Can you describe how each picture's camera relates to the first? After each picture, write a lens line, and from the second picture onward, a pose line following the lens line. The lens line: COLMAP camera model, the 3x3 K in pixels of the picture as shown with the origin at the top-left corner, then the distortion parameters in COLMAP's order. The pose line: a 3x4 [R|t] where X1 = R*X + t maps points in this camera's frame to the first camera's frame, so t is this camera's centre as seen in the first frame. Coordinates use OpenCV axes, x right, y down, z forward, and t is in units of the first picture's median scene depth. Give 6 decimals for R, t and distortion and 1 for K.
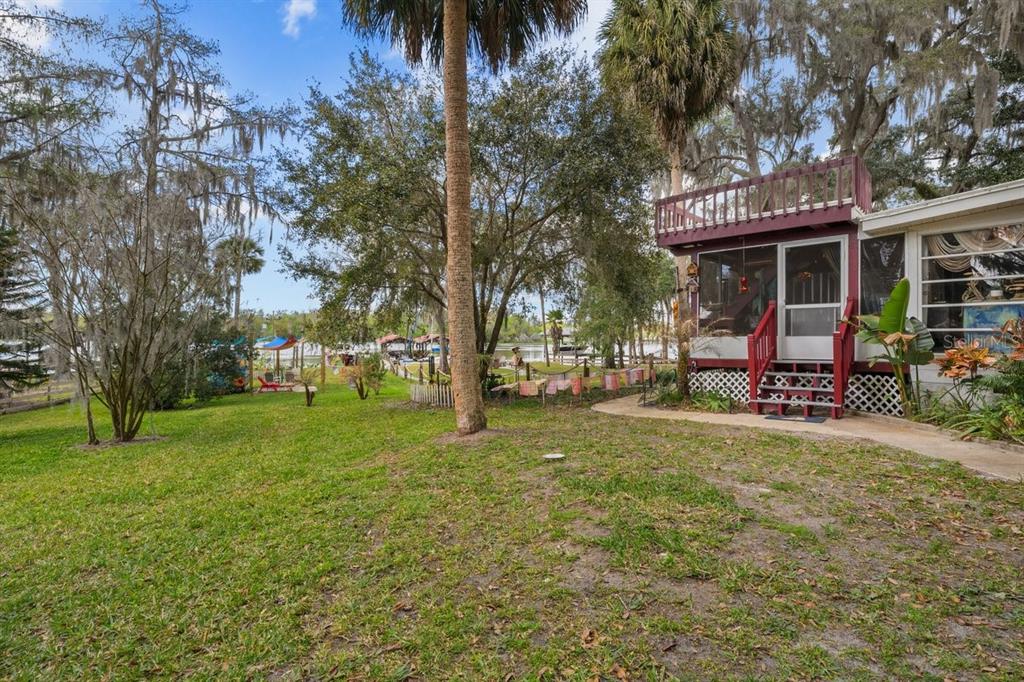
lens RADIAL K [[468.5, 0, 511.0], [0, 468.5, 334.9], [0, 0, 1]] dist [0.001281, 0.000723]
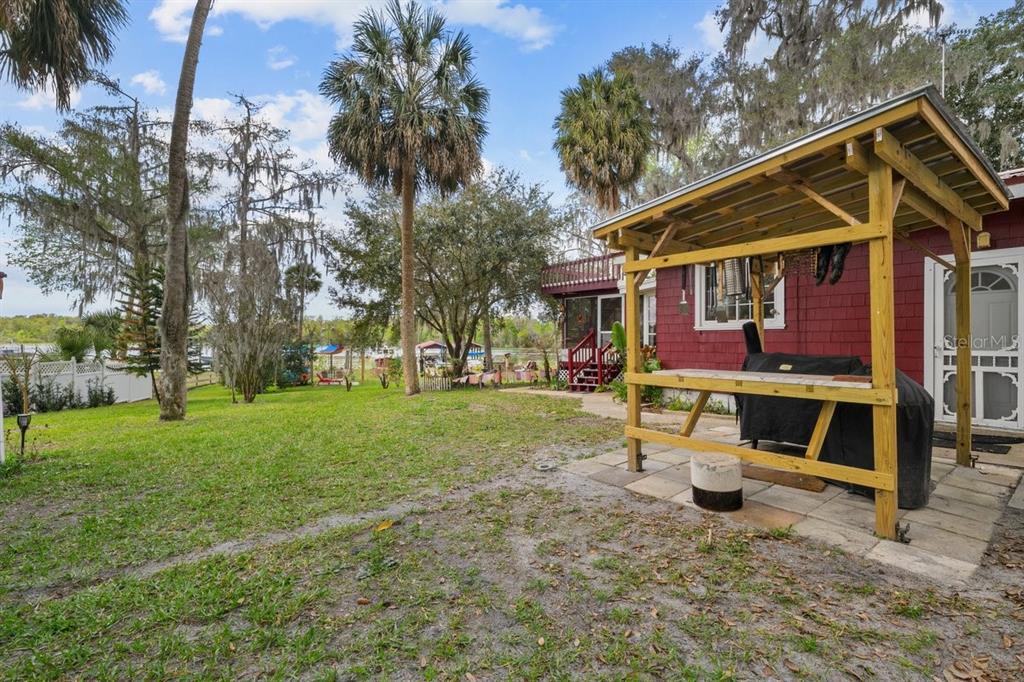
lens RADIAL K [[468.5, 0, 511.0], [0, 468.5, 334.9], [0, 0, 1]] dist [0.001281, 0.000723]
pose [[0.994599, -0.002134, -0.103767, 0.159038], [0.001280, 0.999965, -0.008295, -0.012284], [0.103781, 0.008118, 0.994567, -0.288033]]
